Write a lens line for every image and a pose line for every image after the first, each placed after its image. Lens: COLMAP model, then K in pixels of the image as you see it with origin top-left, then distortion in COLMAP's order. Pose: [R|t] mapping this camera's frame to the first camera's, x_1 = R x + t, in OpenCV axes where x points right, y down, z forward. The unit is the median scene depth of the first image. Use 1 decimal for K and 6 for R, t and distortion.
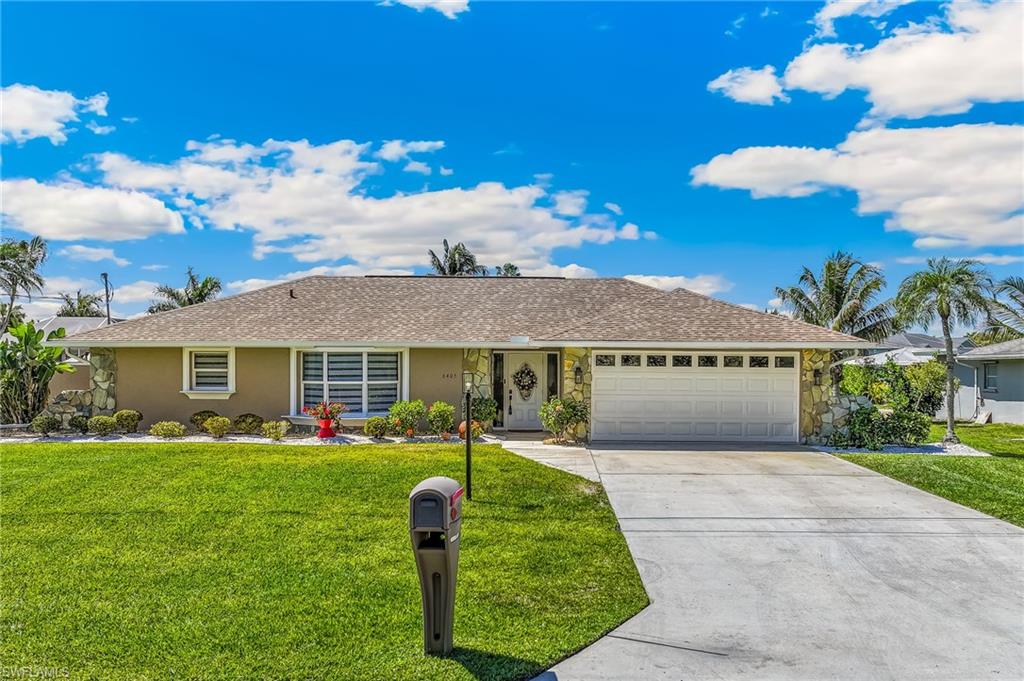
lens RADIAL K [[706.2, 0, 512.0], [0, 706.2, 340.5], [0, 0, 1]] dist [0.000705, 0.000036]
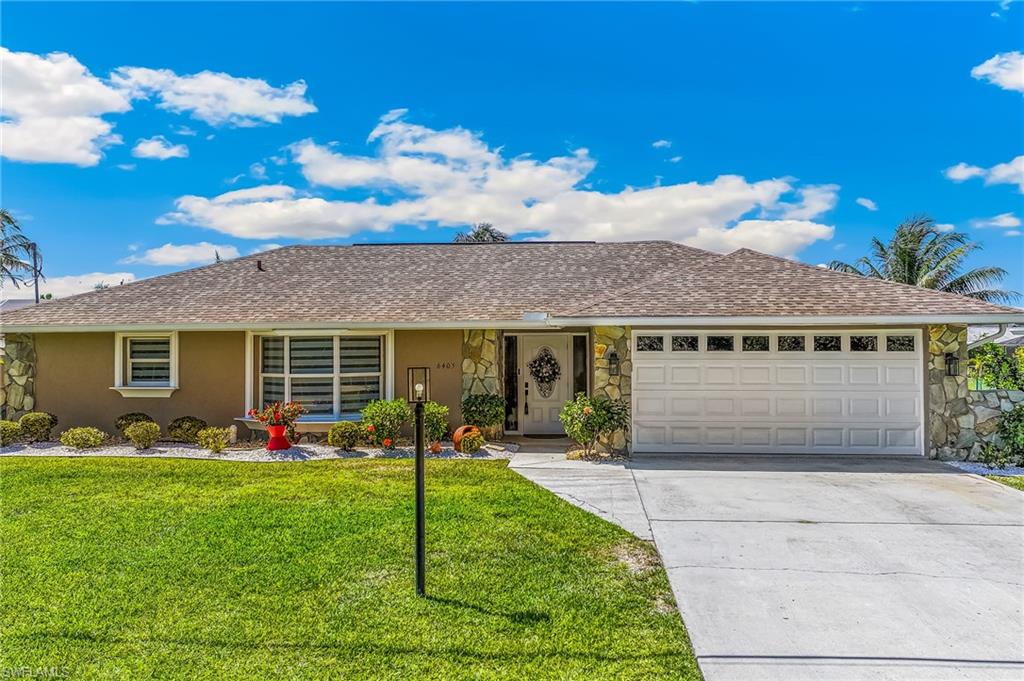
lens RADIAL K [[711.2, 0, 512.7], [0, 711.2, 302.9], [0, 0, 1]] dist [-0.003820, -0.000921]
pose [[0.998906, -0.011843, -0.045237, 0.021053], [0.010423, 0.999449, -0.031507, 0.007025], [0.045585, 0.031001, 0.998479, 0.230052]]
